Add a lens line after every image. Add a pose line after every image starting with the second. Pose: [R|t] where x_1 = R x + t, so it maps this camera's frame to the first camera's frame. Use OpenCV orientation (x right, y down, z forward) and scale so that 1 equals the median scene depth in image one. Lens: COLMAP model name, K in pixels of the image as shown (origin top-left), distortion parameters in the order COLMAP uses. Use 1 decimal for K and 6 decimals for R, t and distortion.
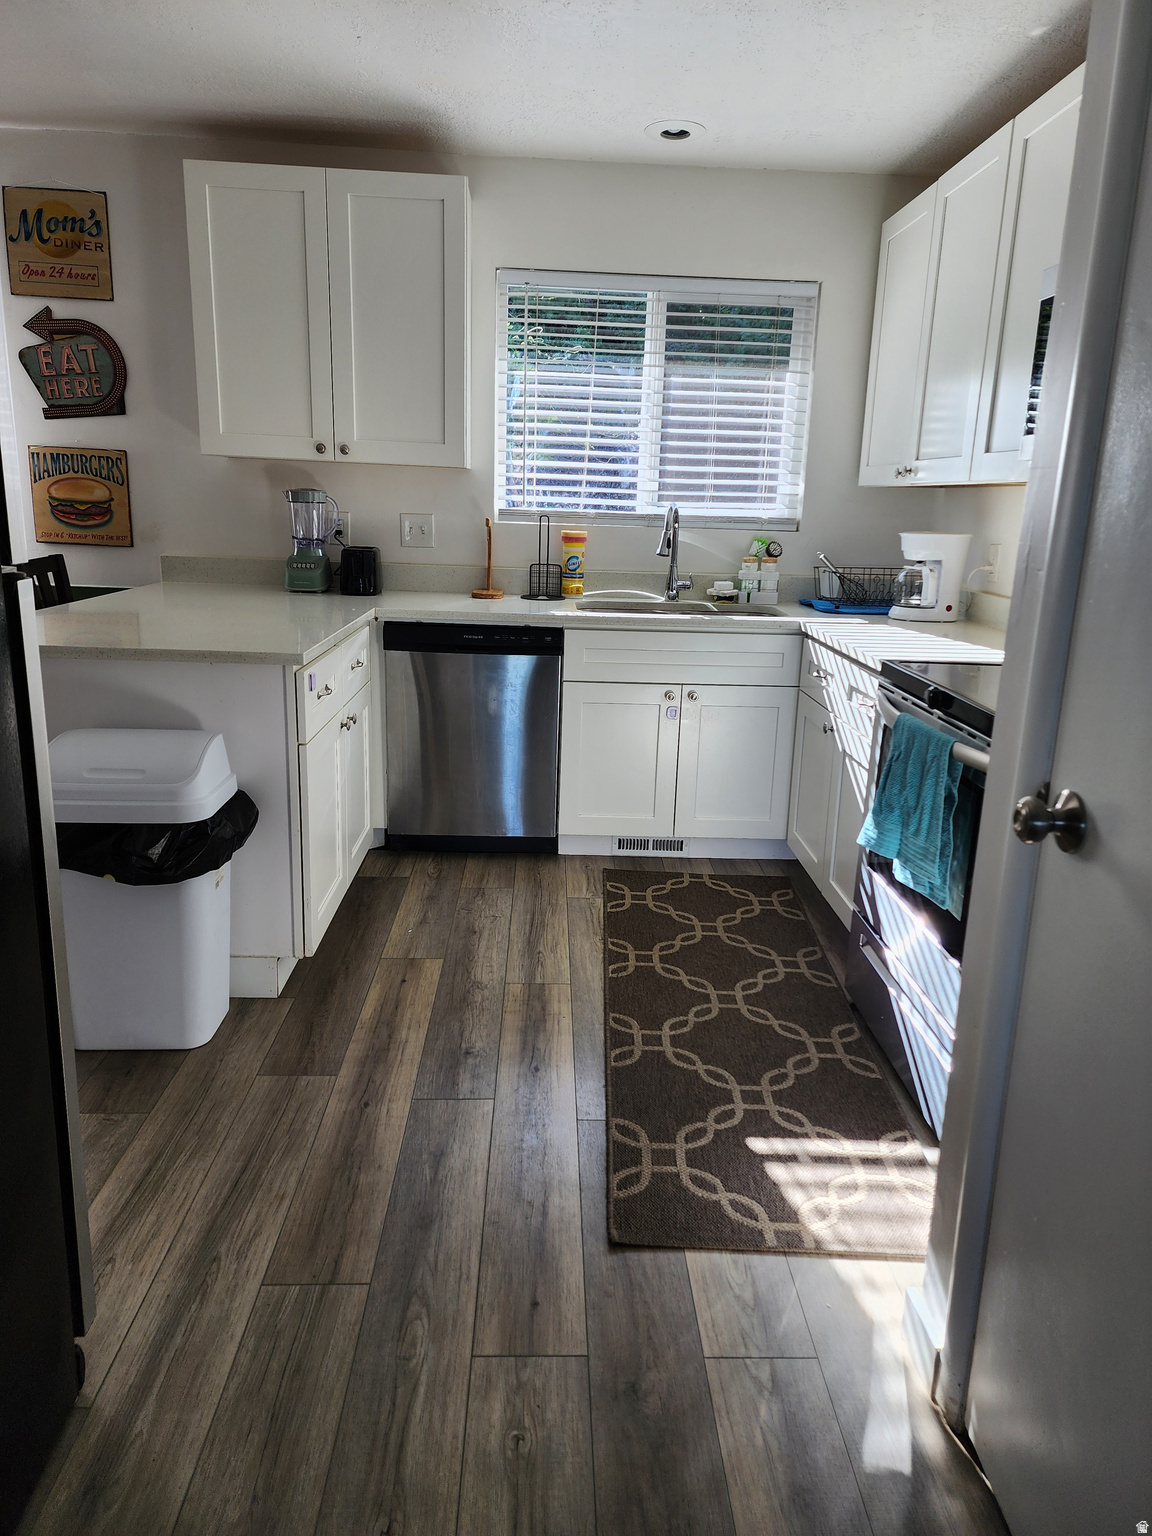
lens RADIAL K [[1017.8, 0, 600.1], [0, 1017.8, 751.1], [0, 0, 1]] dist [0.075516, -0.068842]
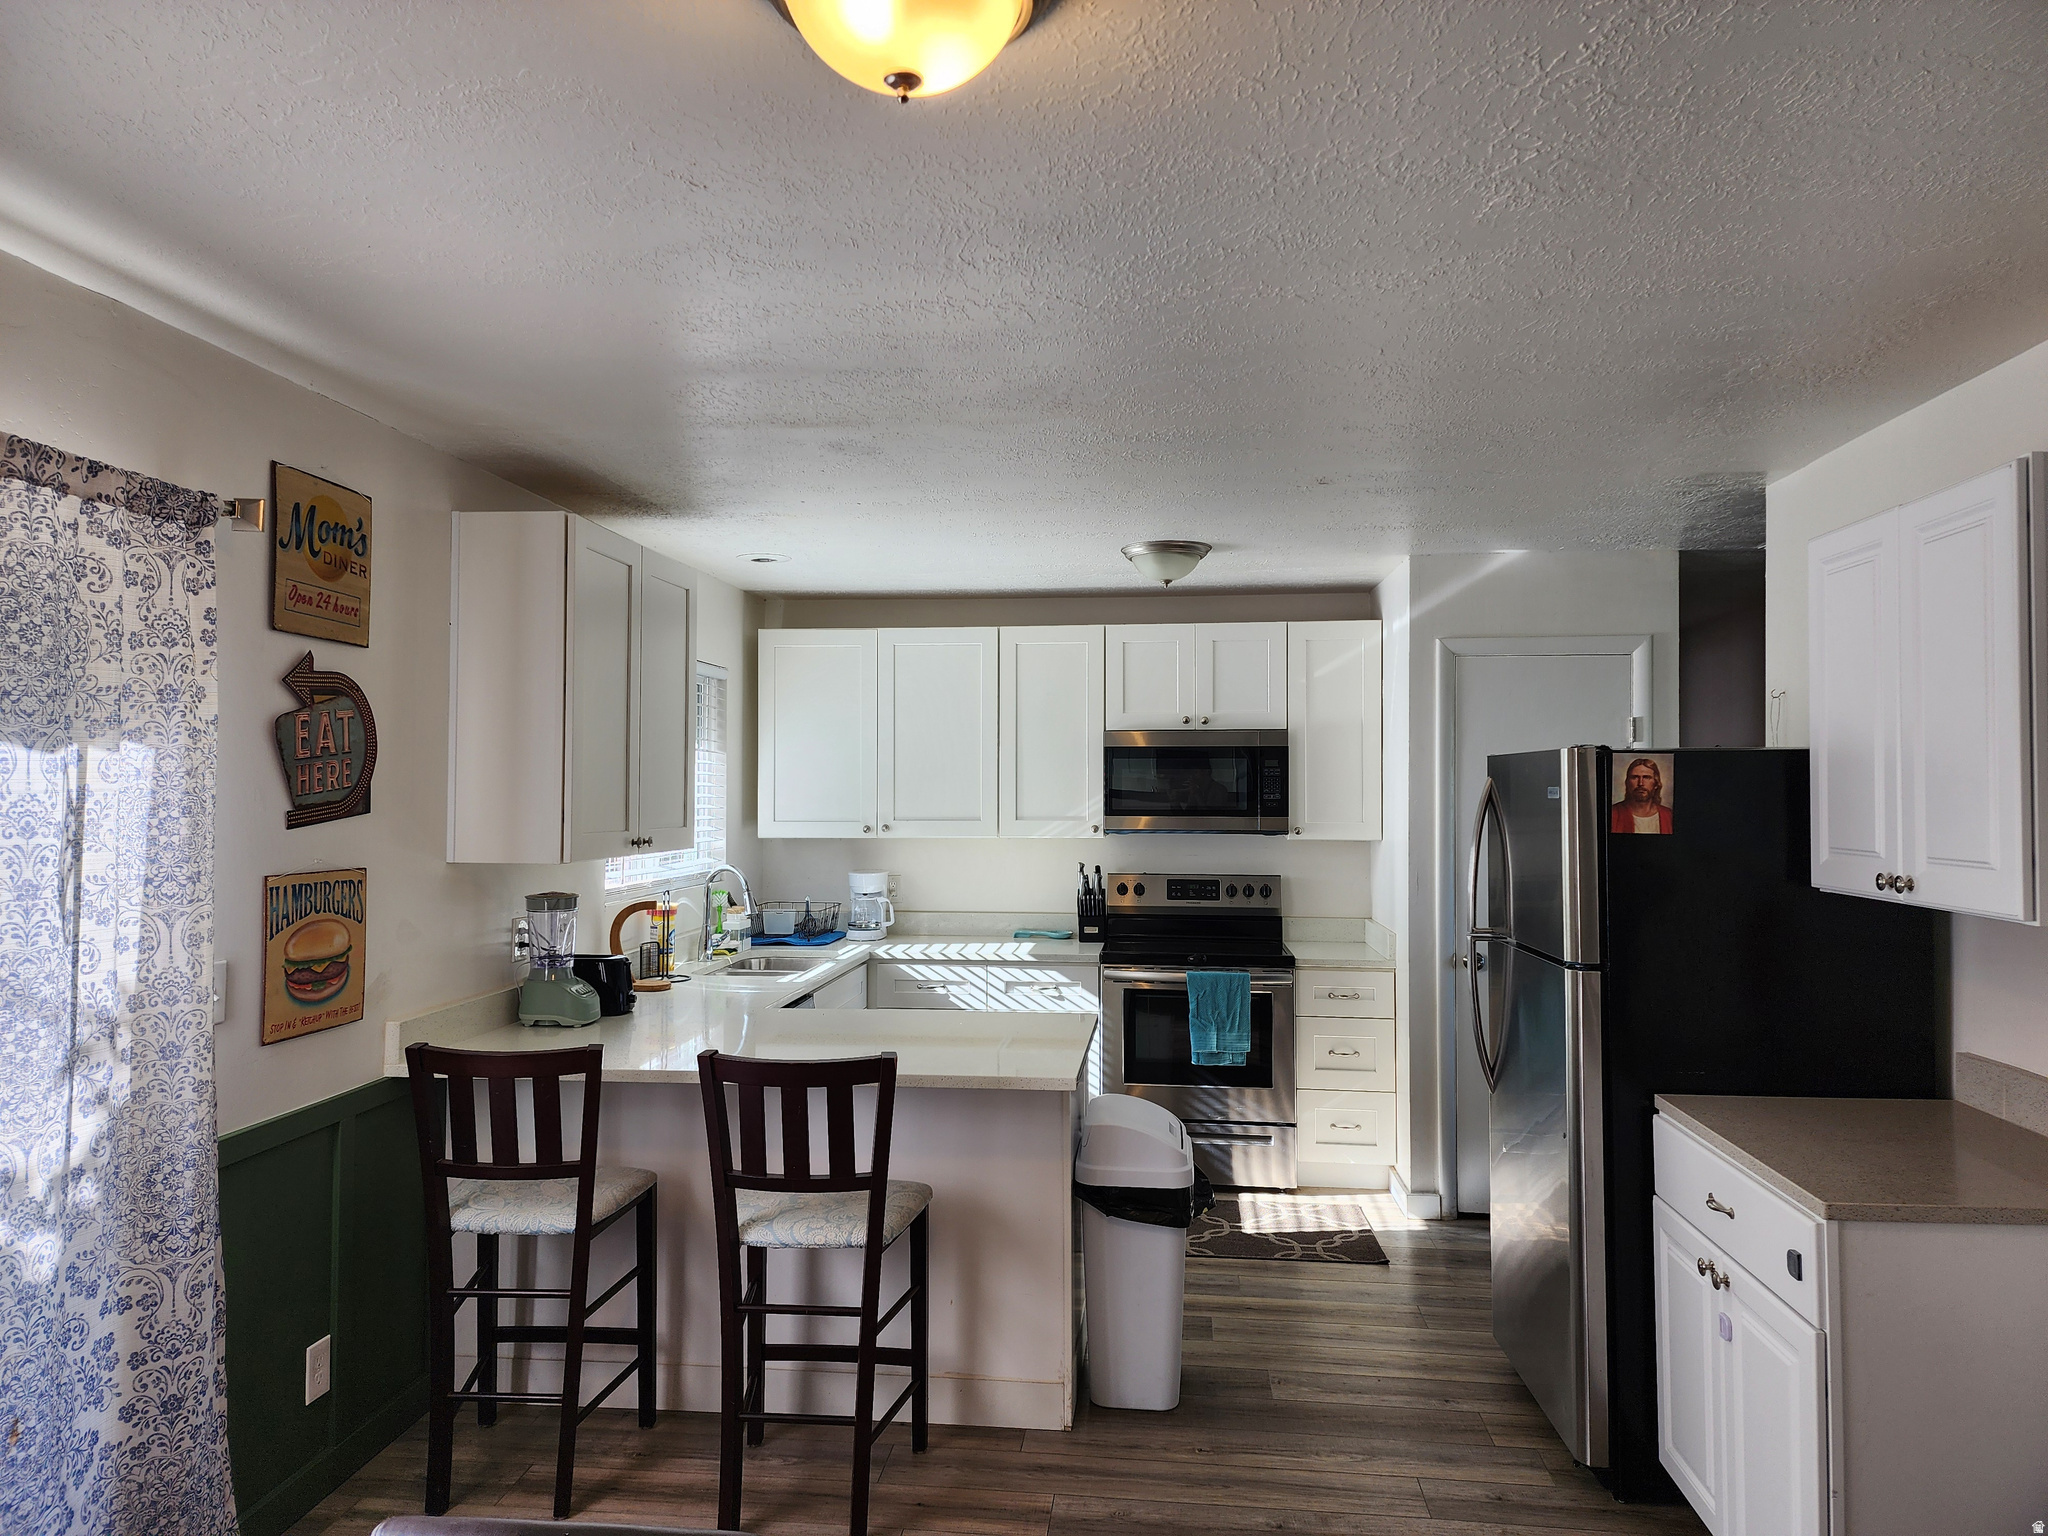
lens RADIAL K [[1357.1, 0, 1014.5], [0, 1357.1, 765.0], [0, 0, 1]] dist [0.075516, -0.068842]
pose [[0.161699, -0.016731, 0.986698, -1.253923], [0.244031, 0.969481, -0.023553, -0.242741], [-0.956191, 0.244594, 0.160847, 0.490252]]
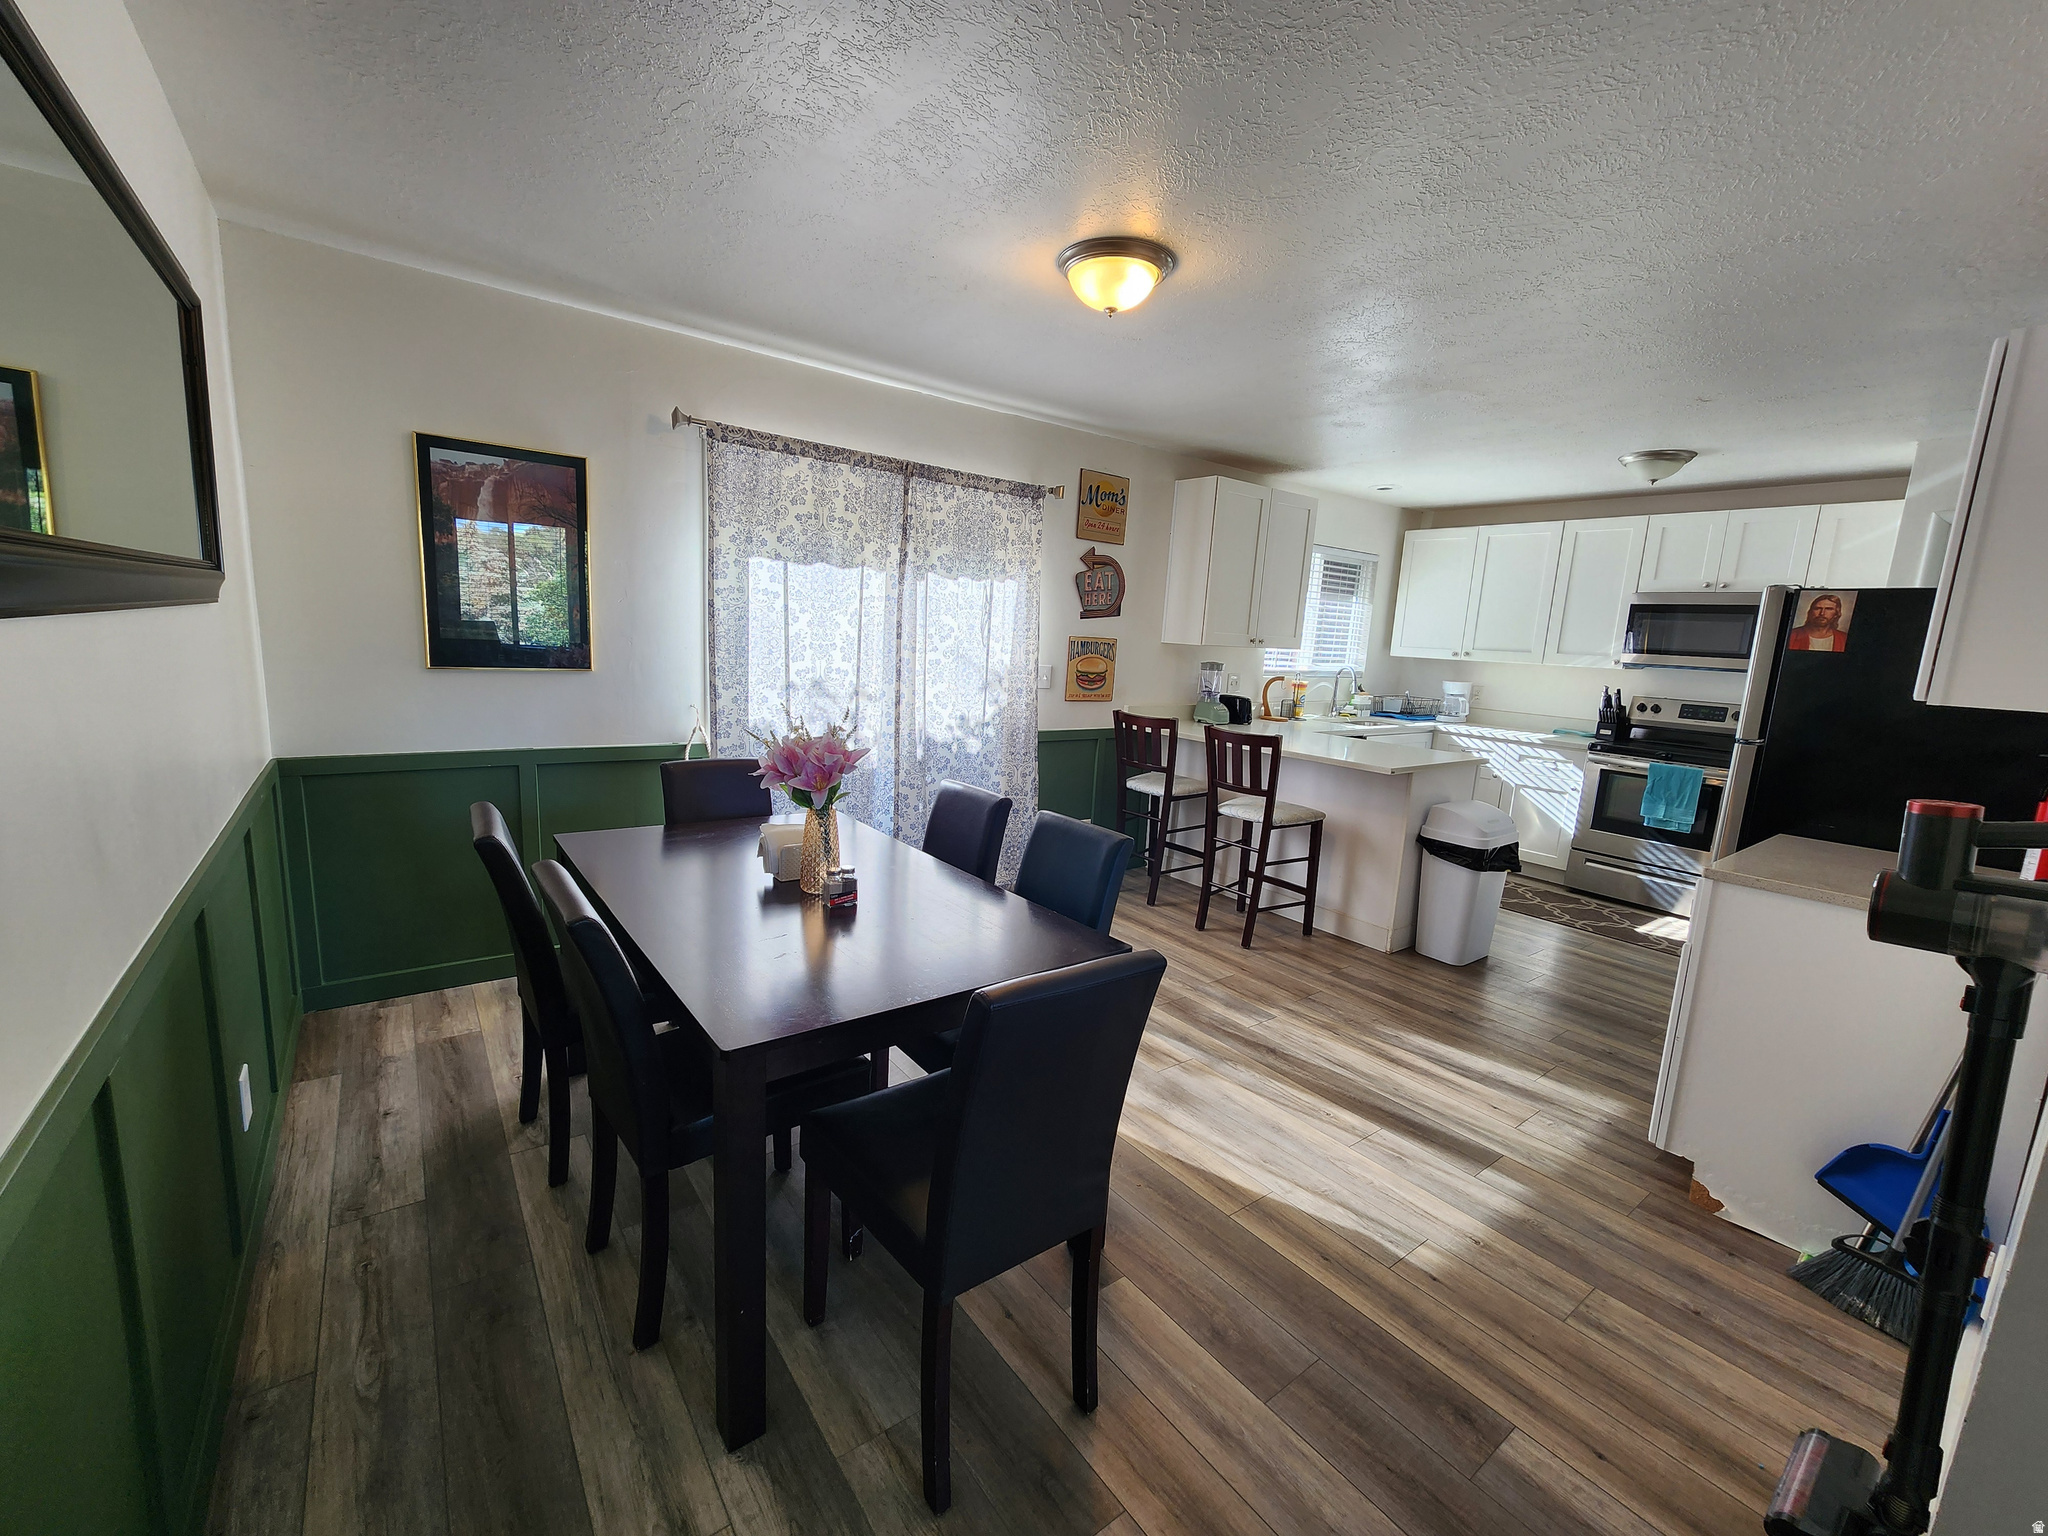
lens RADIAL K [[835.7, 0, 1021.9], [0, 835.7, 778.6], [0, 0, 1]] dist [-0.003320, 0.000817]
pose [[0.828567, -0.090458, 0.552534, -1.309260], [0.113613, 0.993495, -0.007722, -0.096492], [-0.548241, 0.069173, 0.833455, 0.071177]]
